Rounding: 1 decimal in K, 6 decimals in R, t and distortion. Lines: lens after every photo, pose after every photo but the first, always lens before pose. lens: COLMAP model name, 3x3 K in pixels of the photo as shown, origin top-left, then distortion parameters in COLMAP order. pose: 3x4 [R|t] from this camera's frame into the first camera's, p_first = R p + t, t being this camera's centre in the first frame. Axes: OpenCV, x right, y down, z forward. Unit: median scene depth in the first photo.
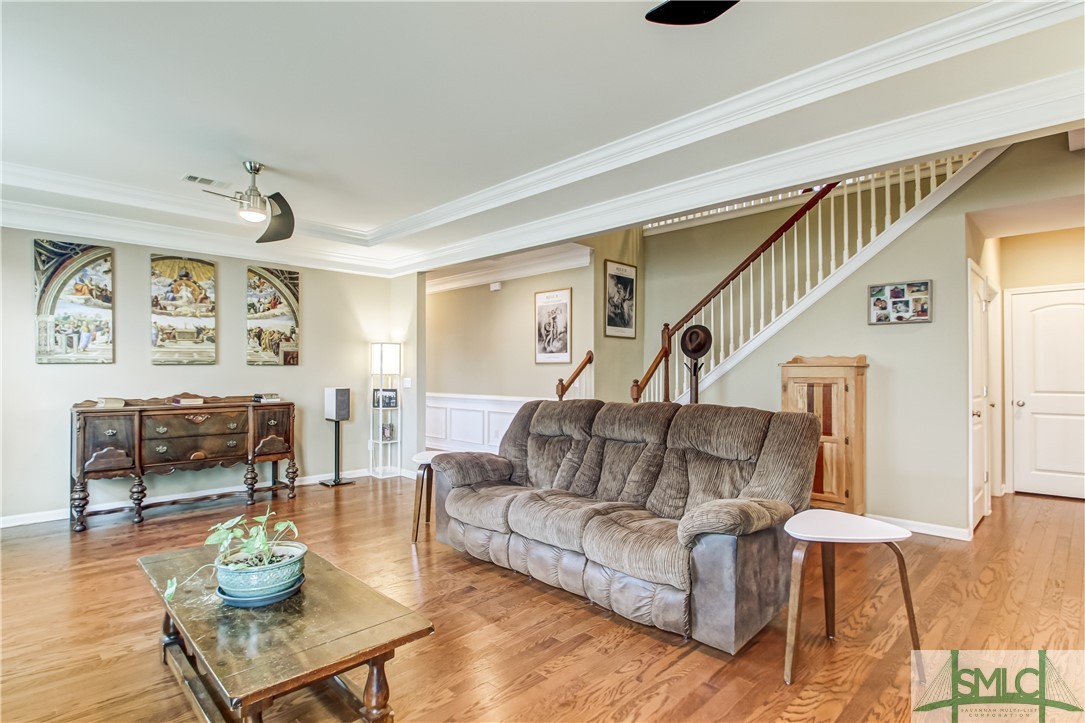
lens RADIAL K [[561.9, 0, 544.8], [0, 561.9, 364.6], [0, 0, 1]] dist [0.006870, -0.000431]
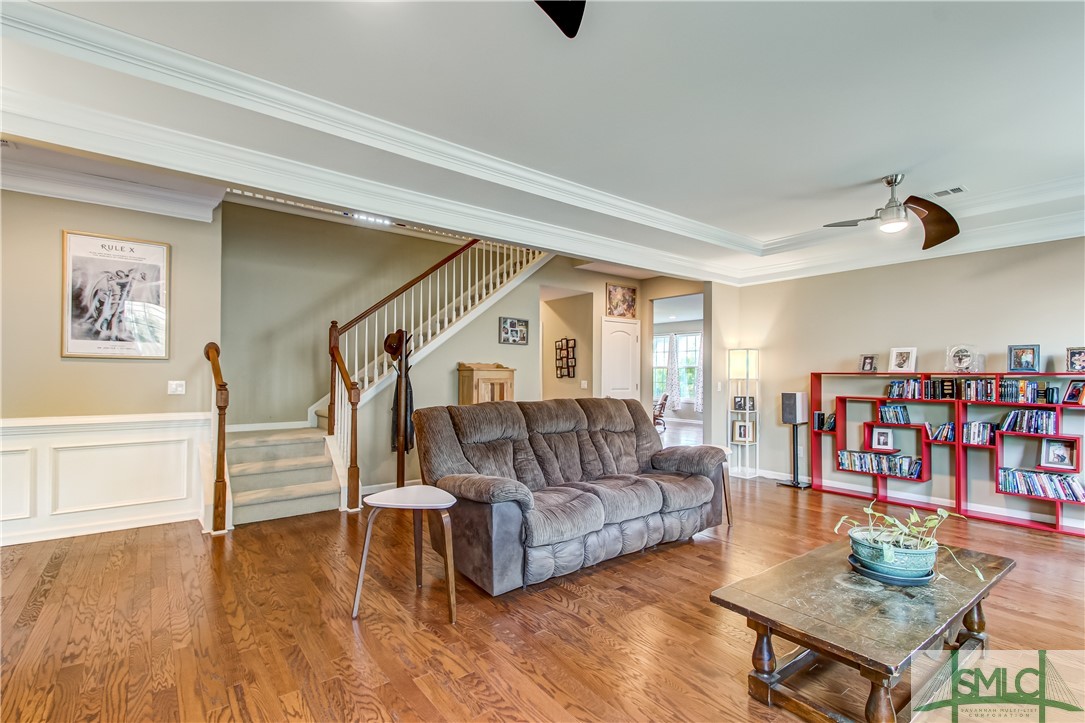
lens RADIAL K [[508.2, 0, 545.6], [0, 508.2, 367.3], [0, 0, 1]] dist [-0.000058, -0.001411]
pose [[0.097728, 0.017141, 0.995066, -0.763474], [-0.019281, 0.999697, -0.015327, 0.011758], [-0.995026, -0.017688, 0.098029, 0.757494]]
